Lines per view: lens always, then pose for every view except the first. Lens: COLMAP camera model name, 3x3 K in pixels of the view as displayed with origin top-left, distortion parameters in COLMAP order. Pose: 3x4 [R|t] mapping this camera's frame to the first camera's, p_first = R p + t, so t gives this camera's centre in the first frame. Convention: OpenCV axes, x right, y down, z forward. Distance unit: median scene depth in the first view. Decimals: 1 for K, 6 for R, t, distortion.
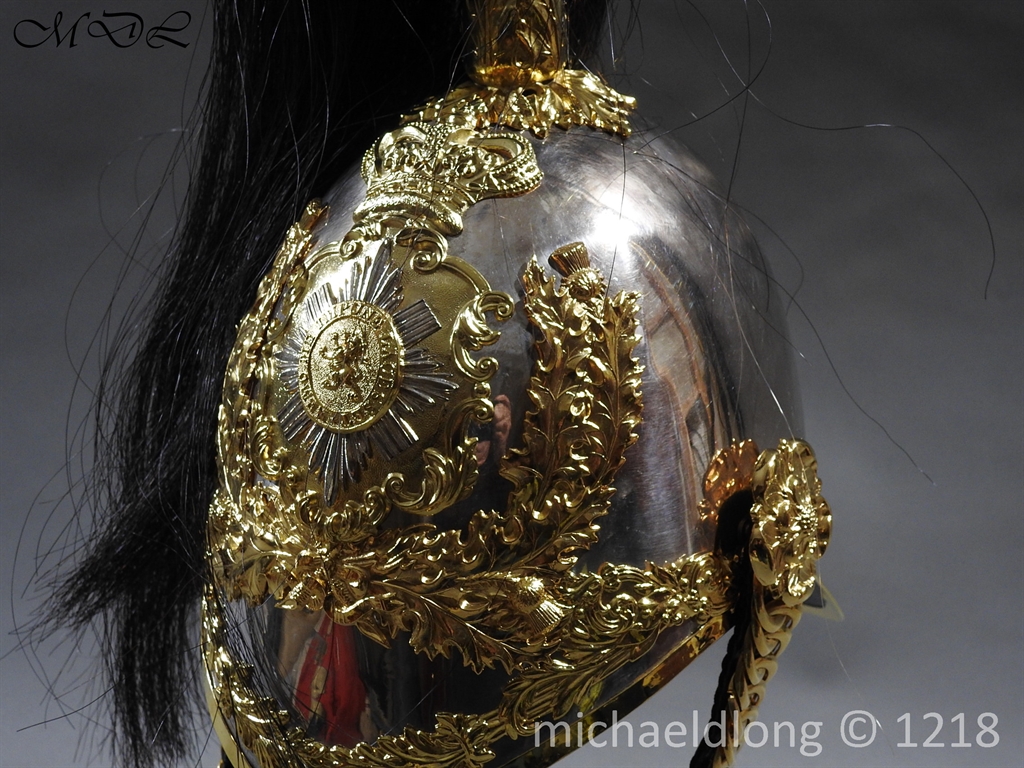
lens RADIAL K [[1948.6, 0, 512.2], [0, 1948.6, 383.5], [0, 0, 1]] dist [-0.034645, 0.000000]
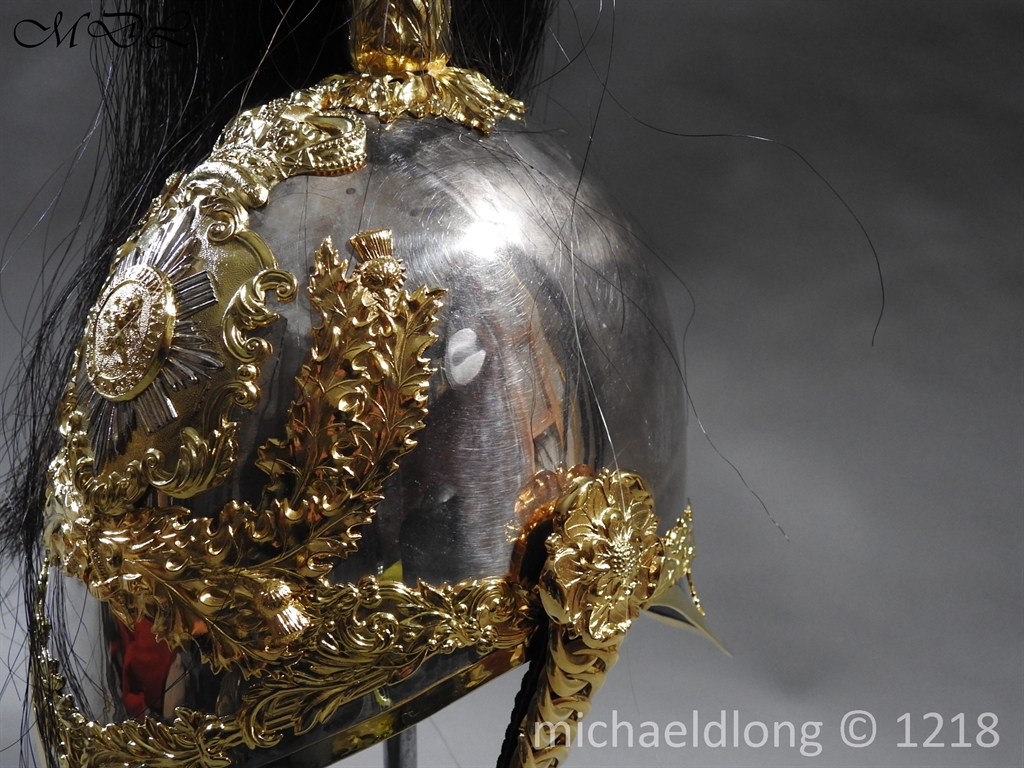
lens RADIAL K [[1278.7, 0, 510.8], [0, 1278.7, 379.8], [0, 0, 1]] dist [-0.022843, 0.000000]
pose [[0.971541, 0.113014, -0.208175, 0.229910], [-0.117302, 0.993061, -0.008326, -0.002638], [0.205790, 0.032509, 0.978056, 0.421264]]
